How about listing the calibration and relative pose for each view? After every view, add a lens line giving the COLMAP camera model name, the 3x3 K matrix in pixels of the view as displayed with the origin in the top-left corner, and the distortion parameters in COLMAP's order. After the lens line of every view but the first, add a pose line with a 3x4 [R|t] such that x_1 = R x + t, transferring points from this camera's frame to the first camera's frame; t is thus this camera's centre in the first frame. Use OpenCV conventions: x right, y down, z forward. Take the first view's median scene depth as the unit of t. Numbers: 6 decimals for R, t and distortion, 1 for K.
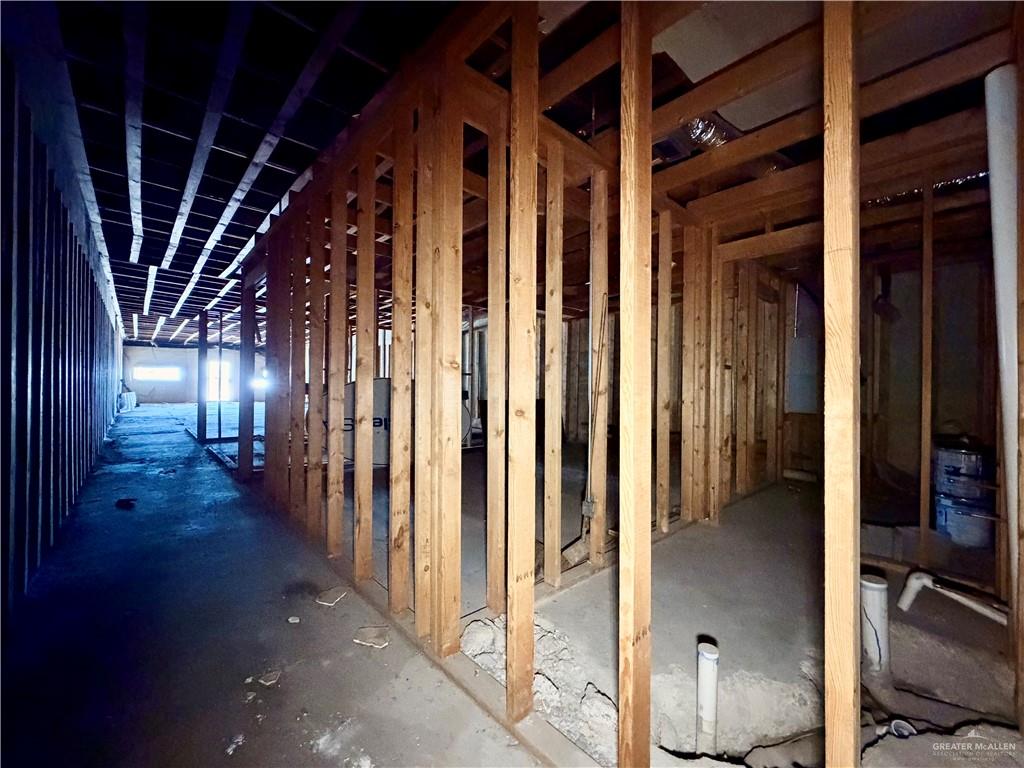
lens RADIAL K [[415.1, 0, 512.2], [0, 415.1, 386.2], [0, 0, 1]] dist [-0.003312, -0.000149]
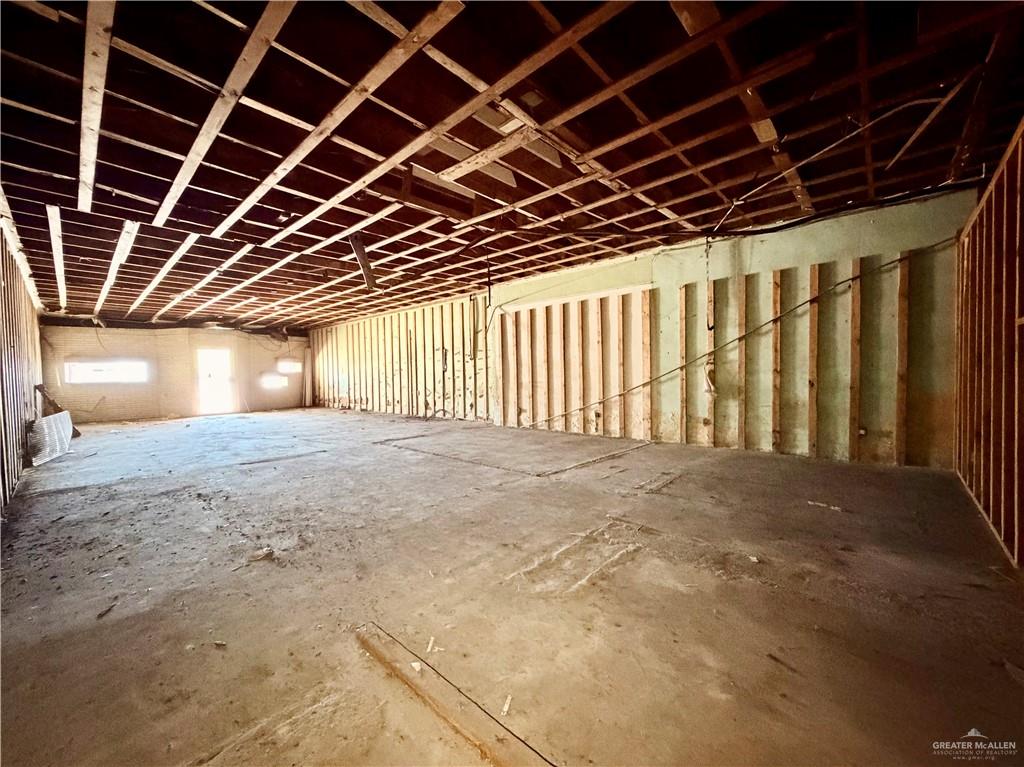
lens RADIAL K [[415.1, 0, 513.7], [0, 415.1, 386.9], [0, 0, 1]] dist [-0.003312, -0.000149]
pose [[0.995692, -0.042183, 0.082569, -0.378628], [0.039417, 0.998615, 0.034846, -0.009594], [-0.083924, -0.031441, 0.995976, 0.416959]]
